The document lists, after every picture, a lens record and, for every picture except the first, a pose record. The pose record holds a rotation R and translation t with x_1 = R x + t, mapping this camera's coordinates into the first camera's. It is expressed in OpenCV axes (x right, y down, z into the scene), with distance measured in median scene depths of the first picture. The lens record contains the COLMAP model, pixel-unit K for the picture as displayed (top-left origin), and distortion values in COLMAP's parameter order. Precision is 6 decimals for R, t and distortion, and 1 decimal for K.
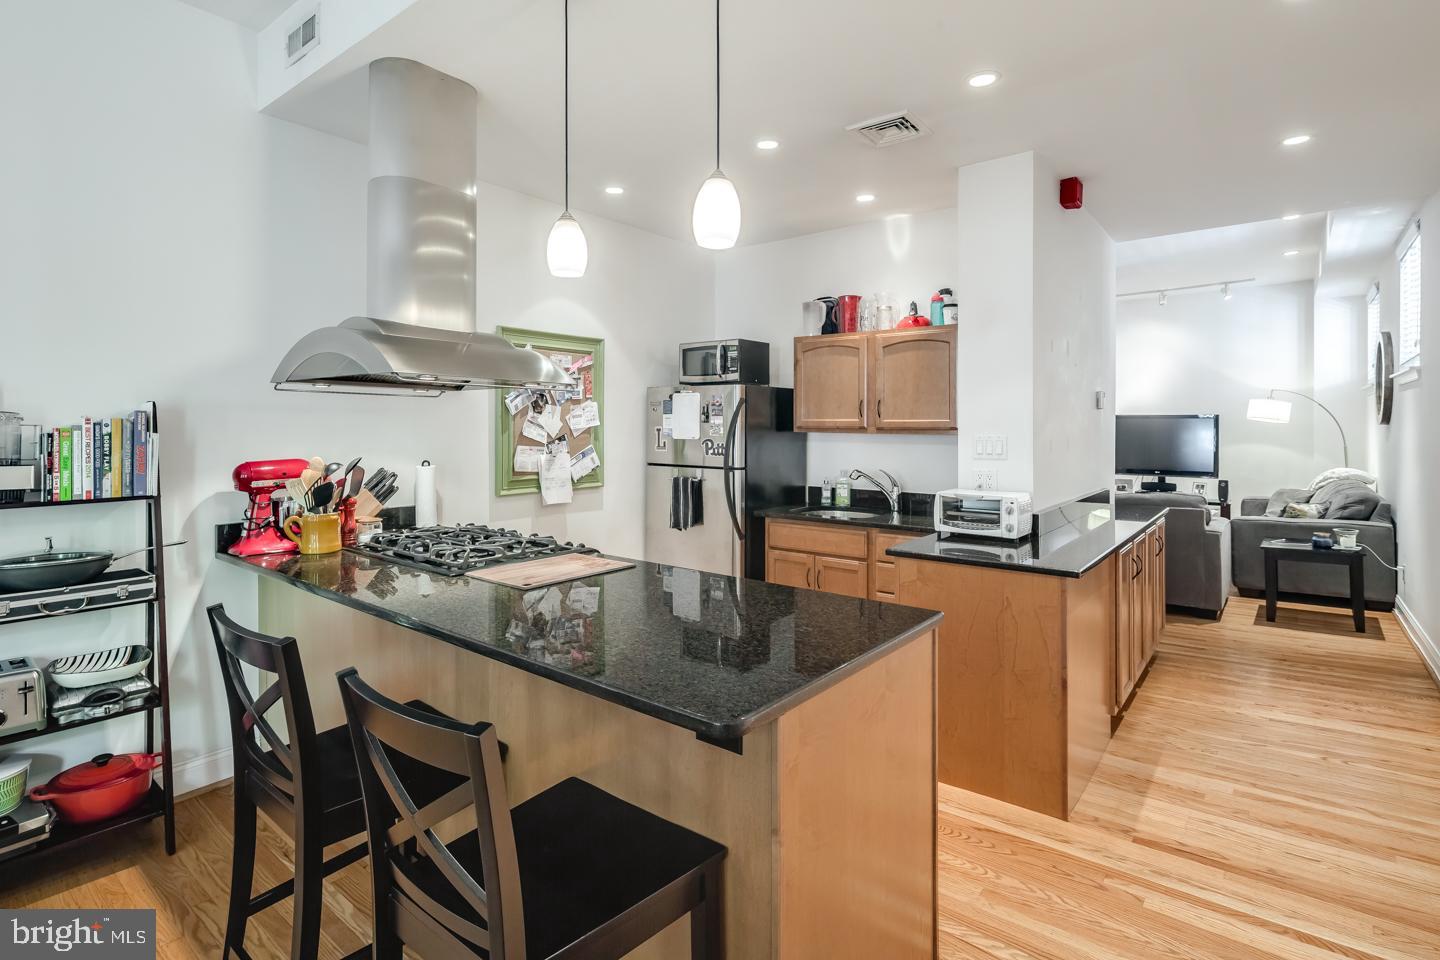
lens RADIAL K [[710.7, 0, 713.1], [0, 710.7, 419.9], [0, 0, 1]] dist [0.005662, -0.002874]
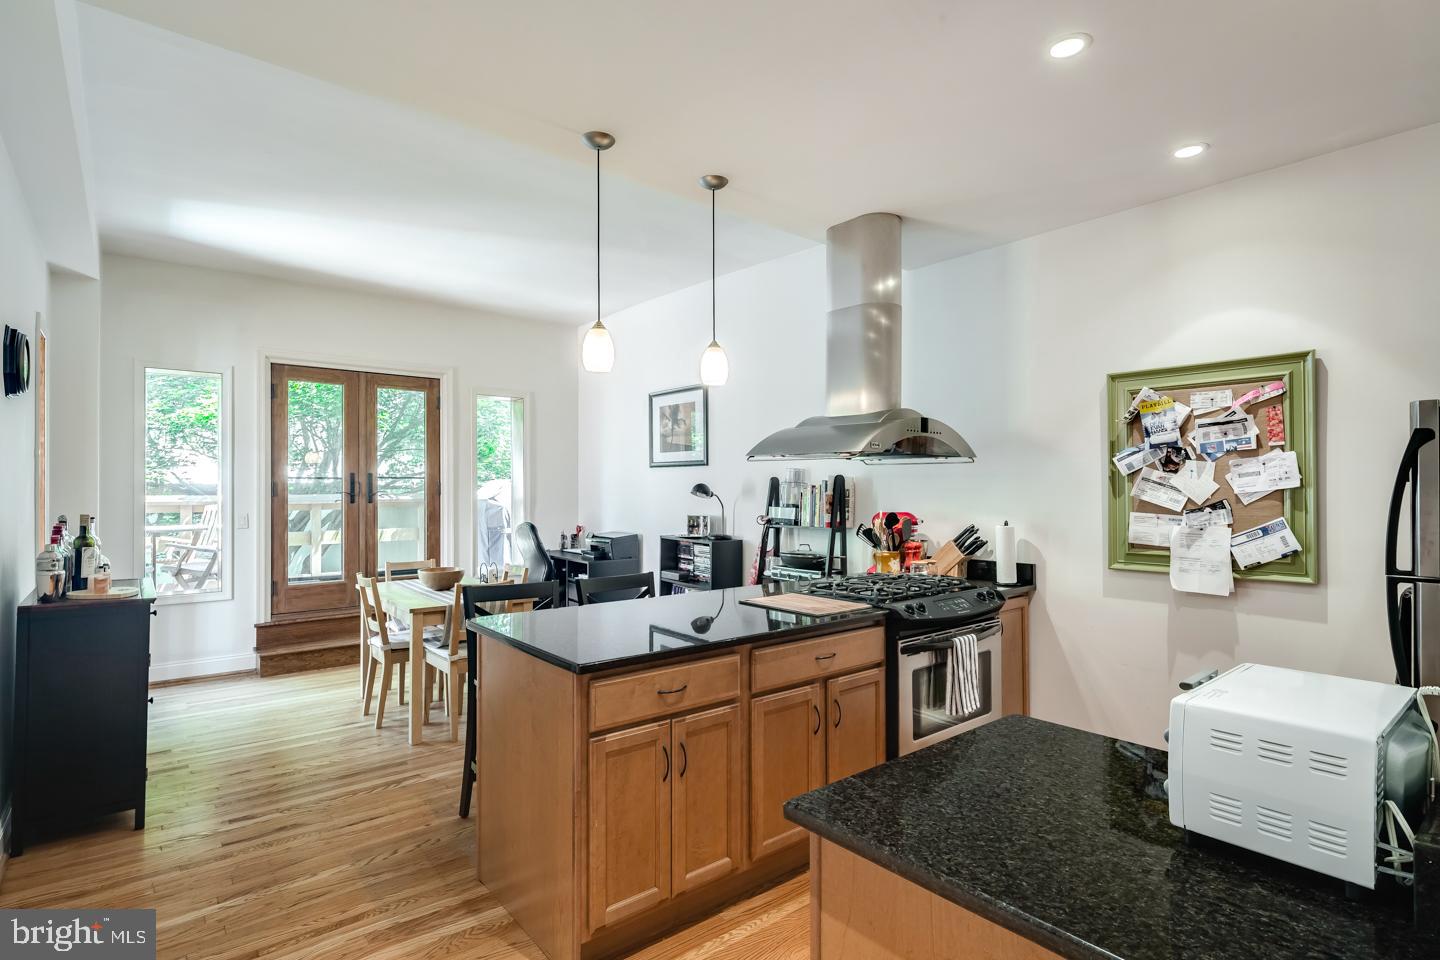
lens RADIAL K [[710.7, 0, 722.0], [0, 710.7, 487.2], [0, 0, 1]] dist [0.005662, -0.002874]
pose [[-0.200267, -0.001818, -0.979740, 0.577527], [0.009364, 0.999949, -0.003769, 0.005015], [0.979697, -0.009929, -0.200240, 0.627676]]
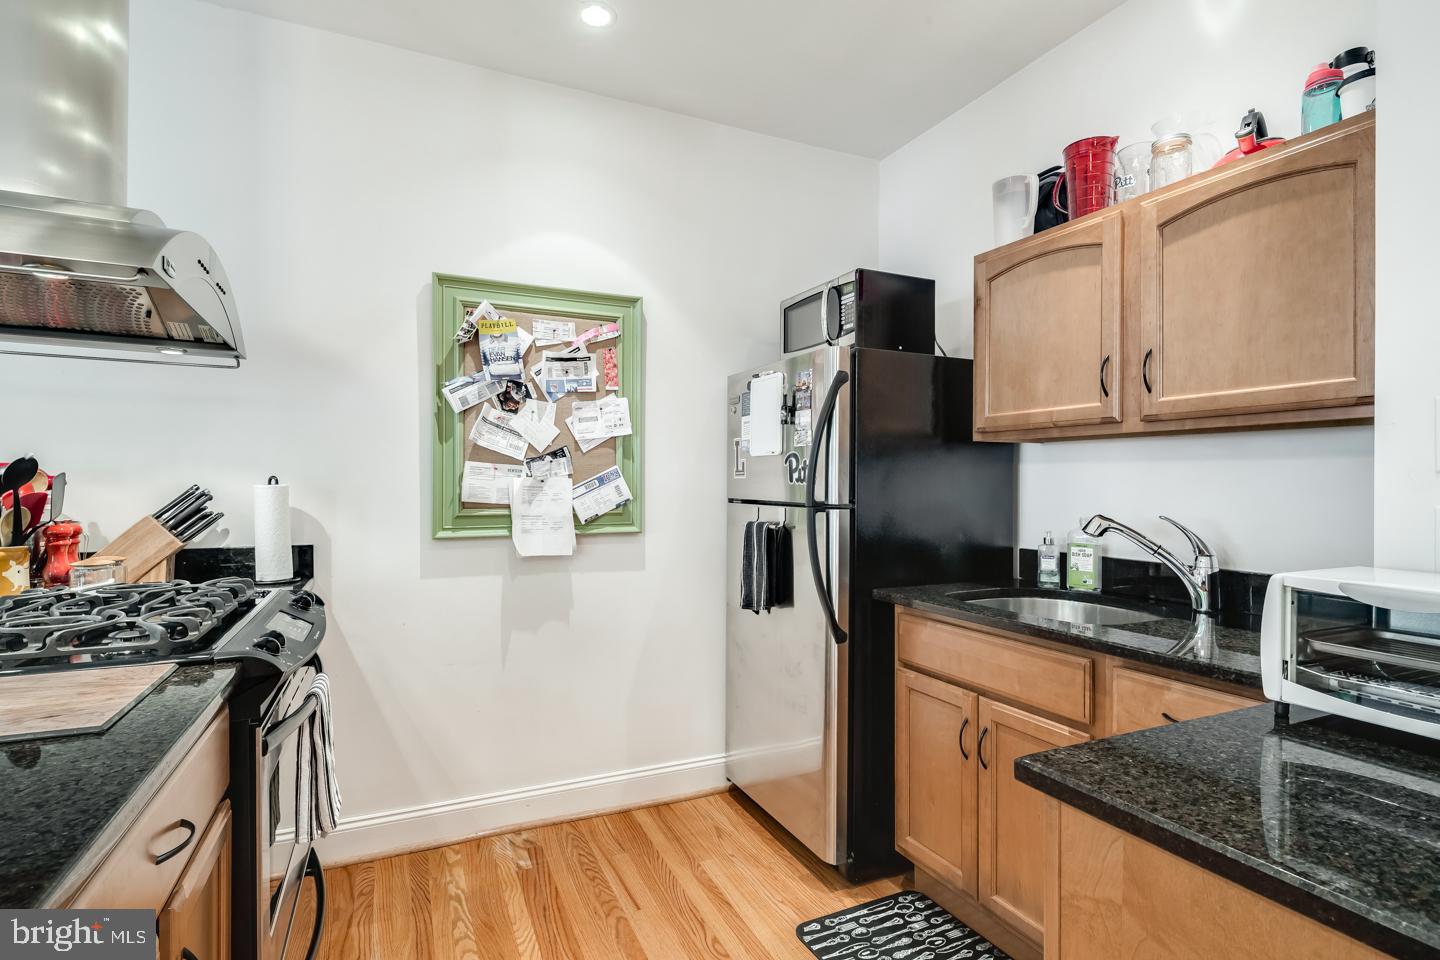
lens RADIAL K [[710.7, 0, 704.7], [0, 710.7, 481.4], [0, 0, 1]] dist [0.005662, -0.002874]
pose [[0.891763, 0.001061, -0.452502, 0.182578], [0.000463, 0.999995, 0.003257, 0.047129], [0.452503, -0.003113, 0.891757, 0.477894]]
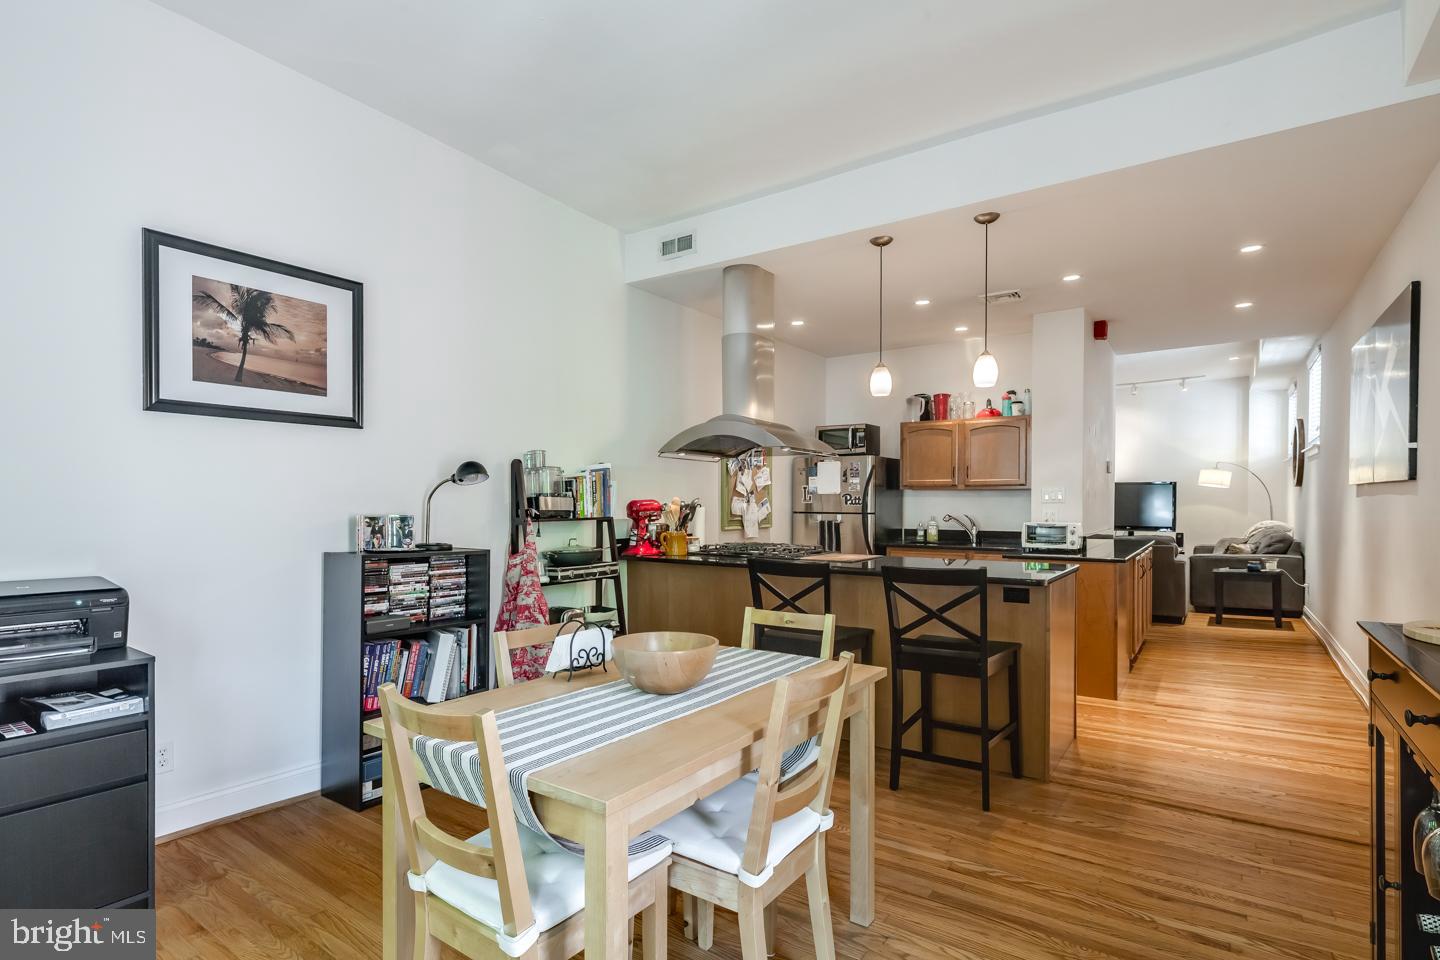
lens RADIAL K [[710.7, 0, 703.6], [0, 710.7, 507.5], [0, 0, 1]] dist [0.005662, -0.002874]
pose [[0.998648, -0.001916, 0.051942, -0.373325], [0.001063, 0.999864, 0.016445, 0.031376], [-0.051966, -0.016367, 0.998515, -0.425695]]
